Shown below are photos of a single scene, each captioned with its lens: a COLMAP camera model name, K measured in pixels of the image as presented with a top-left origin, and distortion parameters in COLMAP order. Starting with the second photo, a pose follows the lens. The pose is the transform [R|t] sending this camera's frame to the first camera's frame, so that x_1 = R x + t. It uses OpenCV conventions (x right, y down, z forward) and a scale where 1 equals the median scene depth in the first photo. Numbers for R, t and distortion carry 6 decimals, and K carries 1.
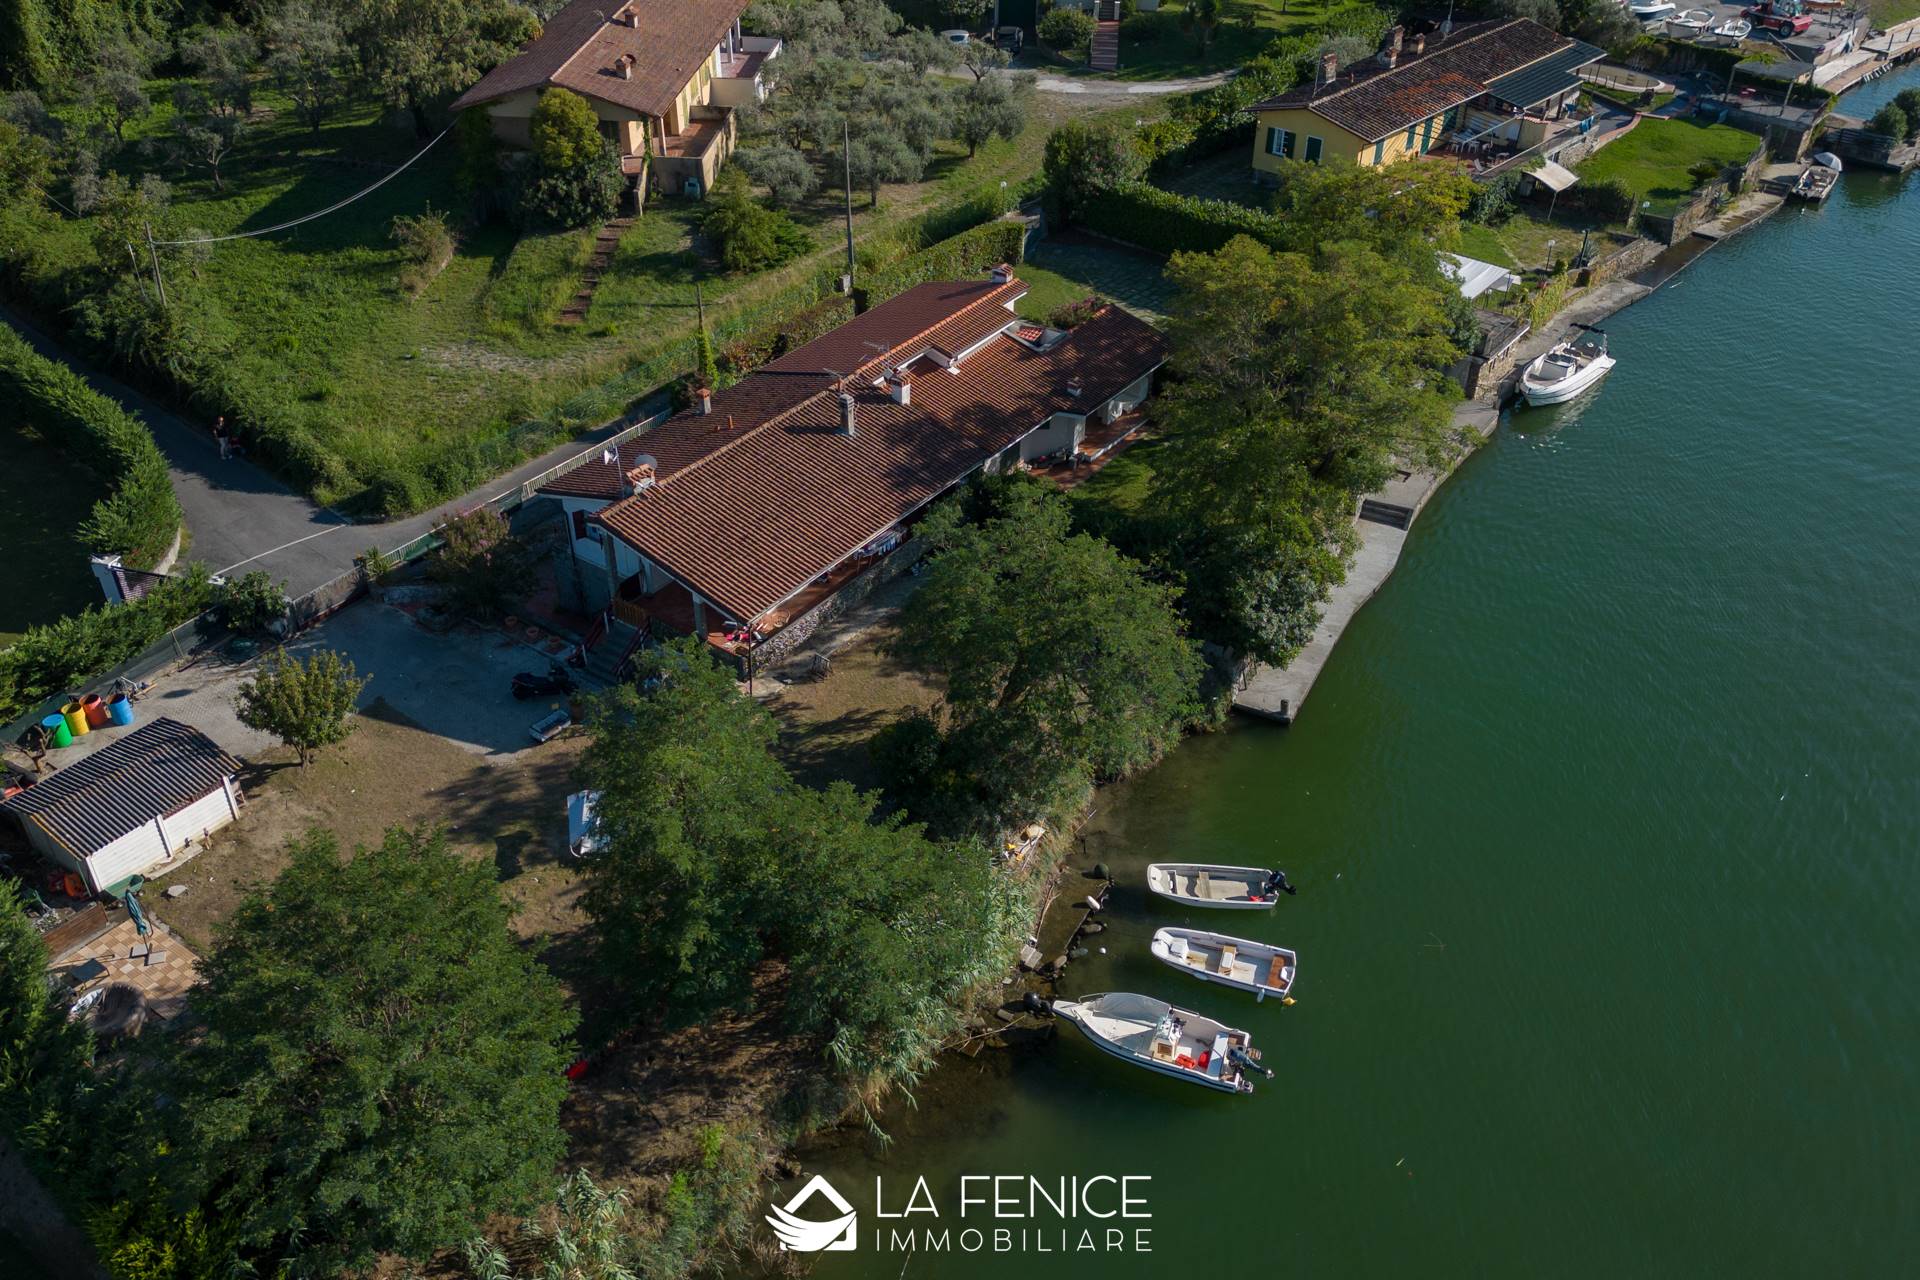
lens RADIAL K [[1589.8, 0, 960.0], [0, 1589.8, 640.0], [0, 0, 1]] dist [0.074642, -0.074417]
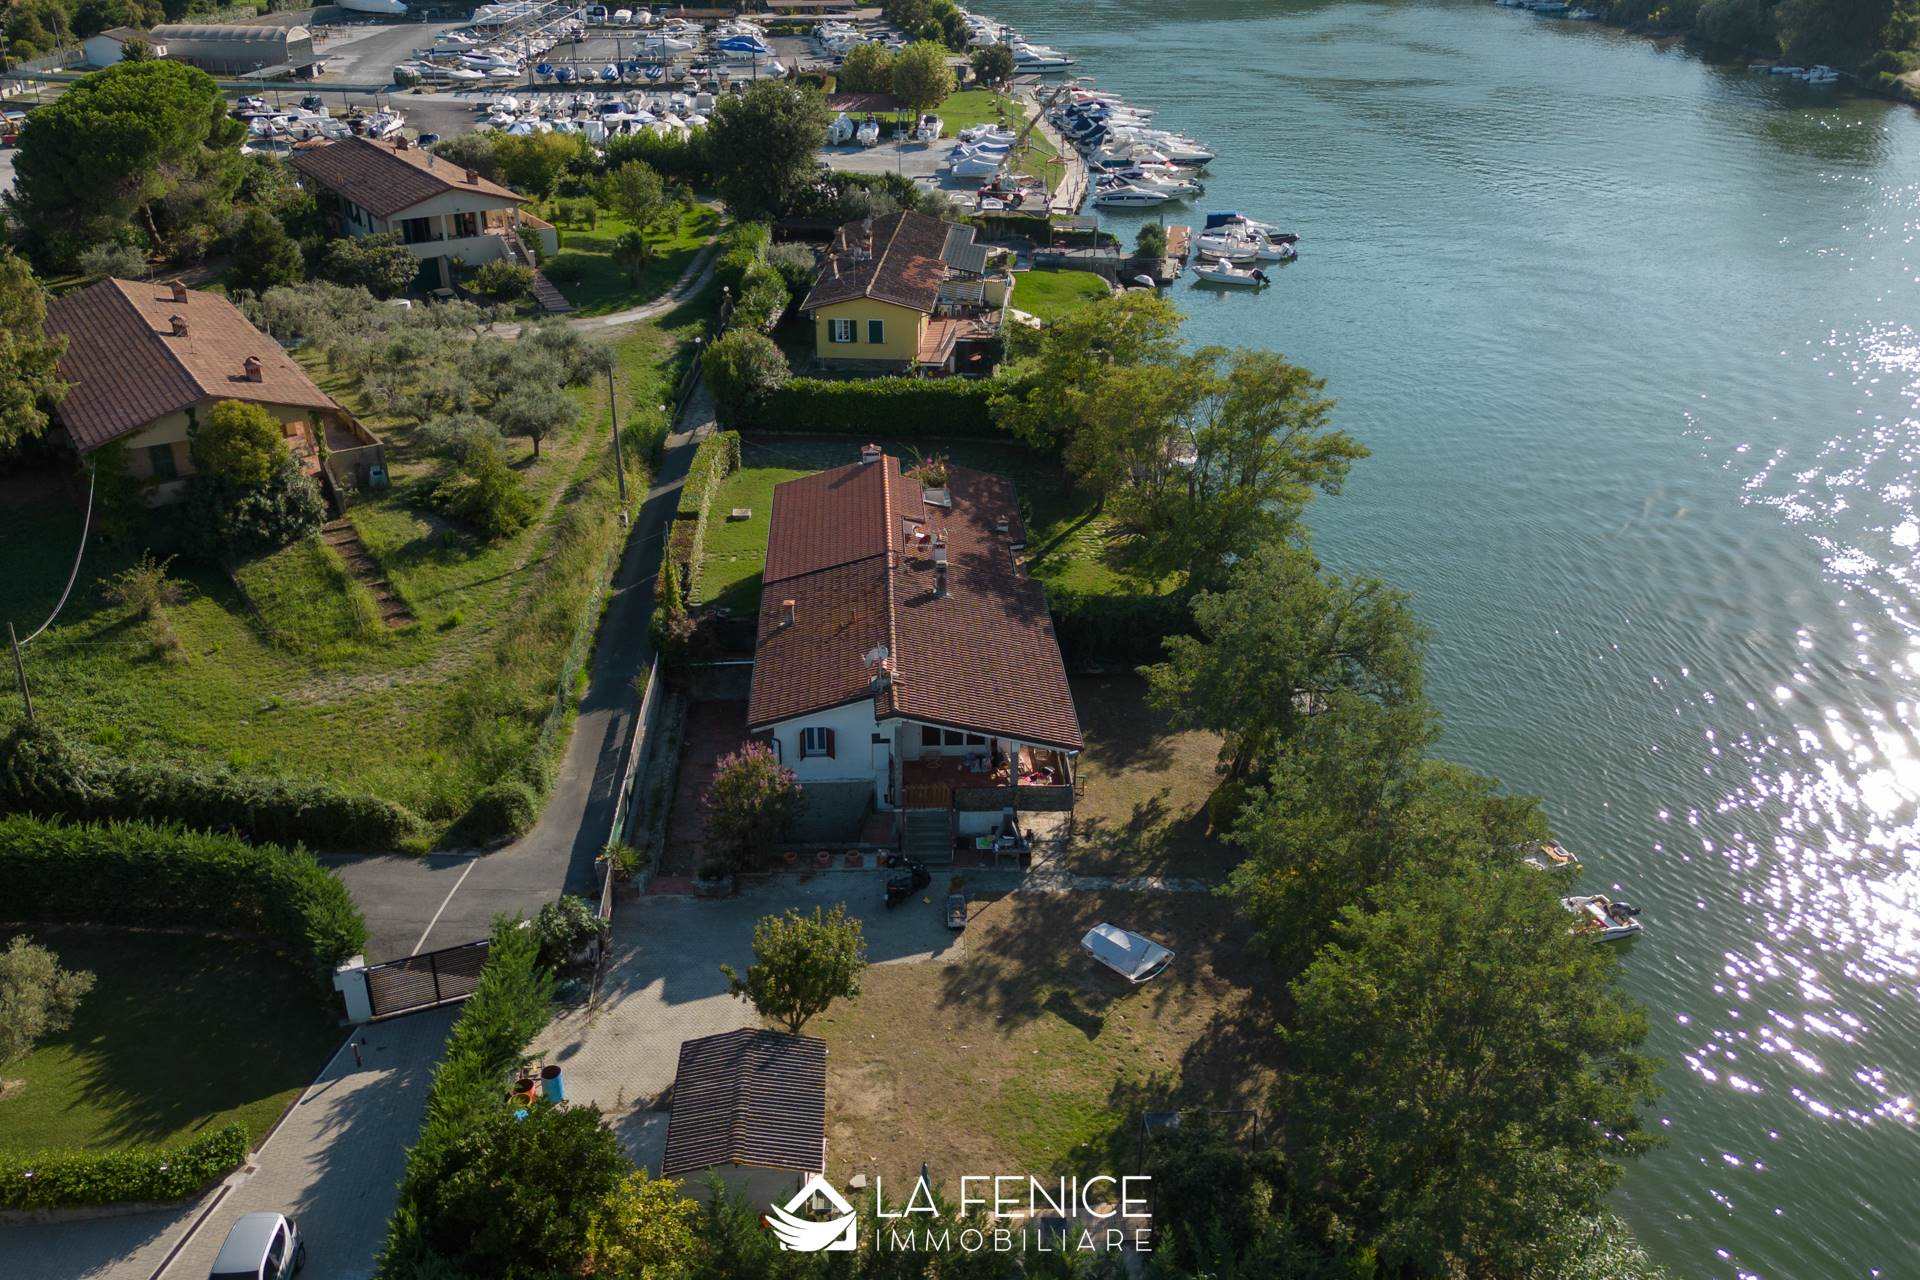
lens RADIAL K [[1615.7, 0, 963.9], [0, 1615.7, 611.7], [0, 0, 1]] dist [0.079402, -0.084350]
pose [[0.782162, -0.270627, 0.561234, -0.469828], [0.357728, 0.932546, -0.048873, -0.043030], [-0.510150, 0.238995, 0.826213, 0.067736]]
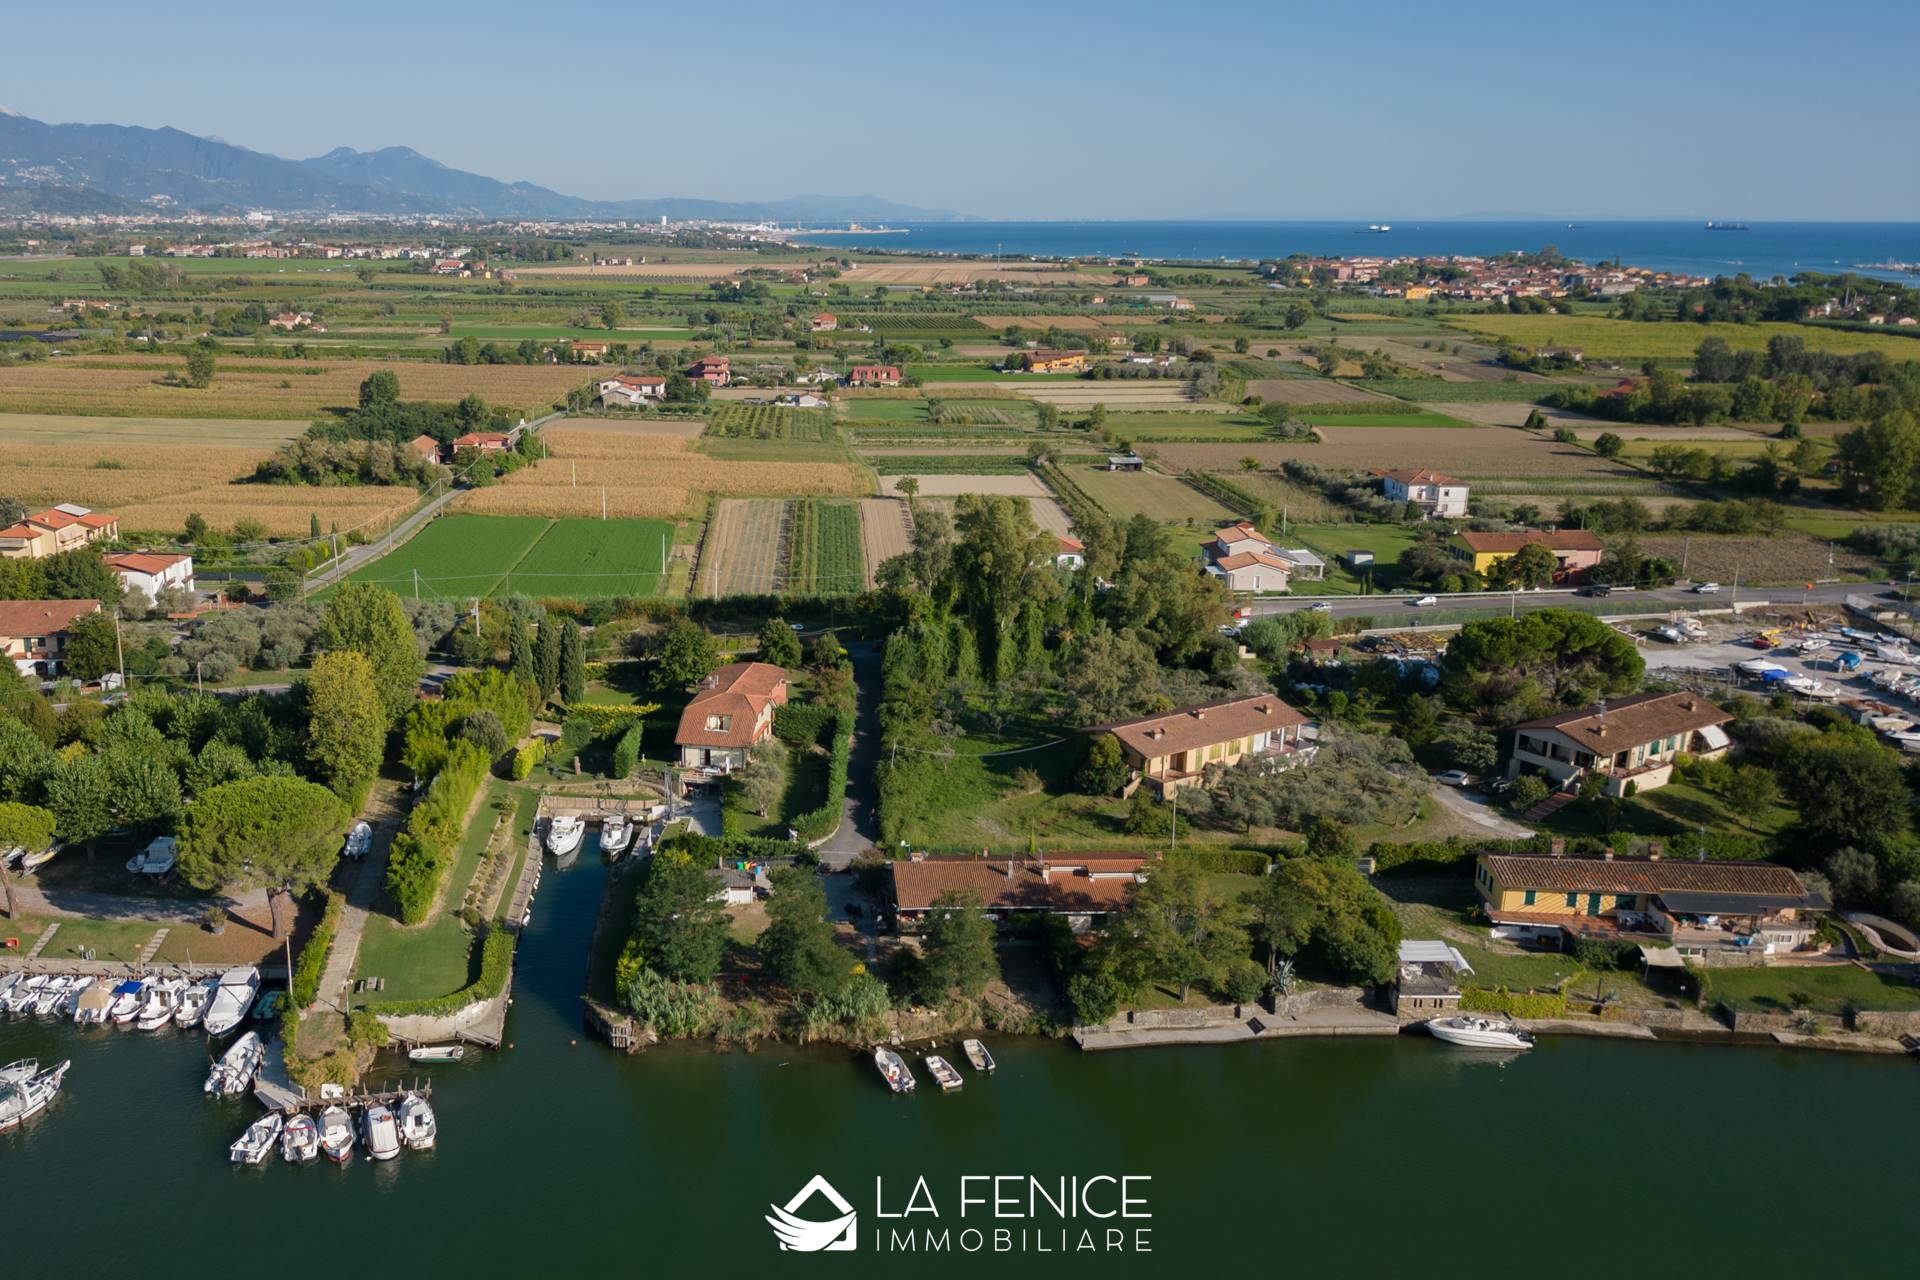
lens RADIAL K [[1600.0, 0, 784.2], [0, 1600.0, 615.4], [0, 0, 1]] dist [0.084849, -0.110201]
pose [[0.611648, 0.187551, -0.768577, 1.081946], [-0.454802, 0.878273, -0.147620, 0.027307], [0.647334, 0.439842, 0.622493, -0.663280]]
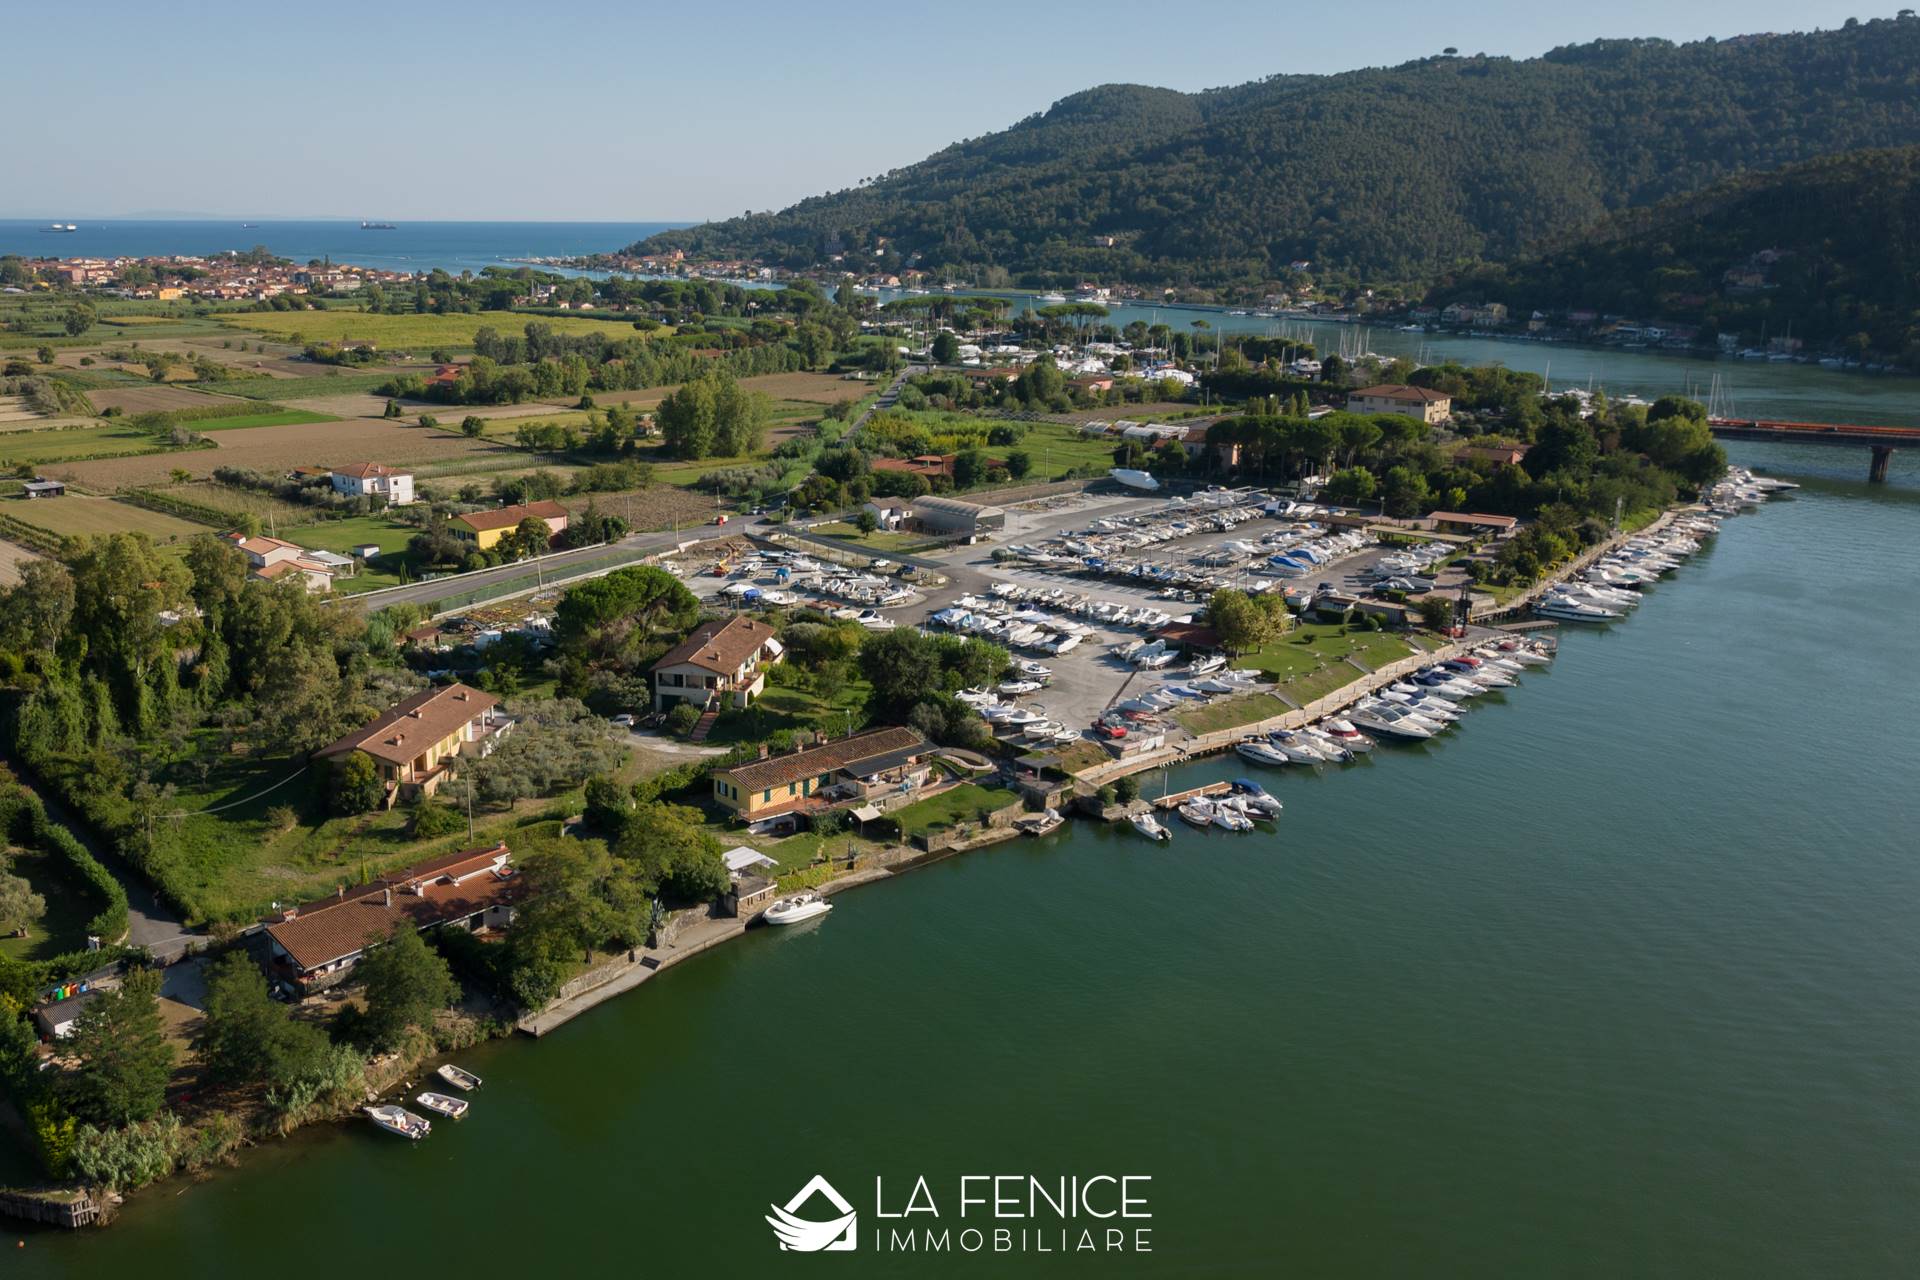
lens RADIAL K [[1600.0, 0, 784.2], [0, 1600.0, 615.4], [0, 0, 1]] dist [0.084849, -0.110201]
pose [[0.987602, 0.031869, -0.153708, 0.622480], [-0.085252, 0.931081, -0.354712, 0.194976], [0.131810, 0.363418, 0.922254, -0.944726]]
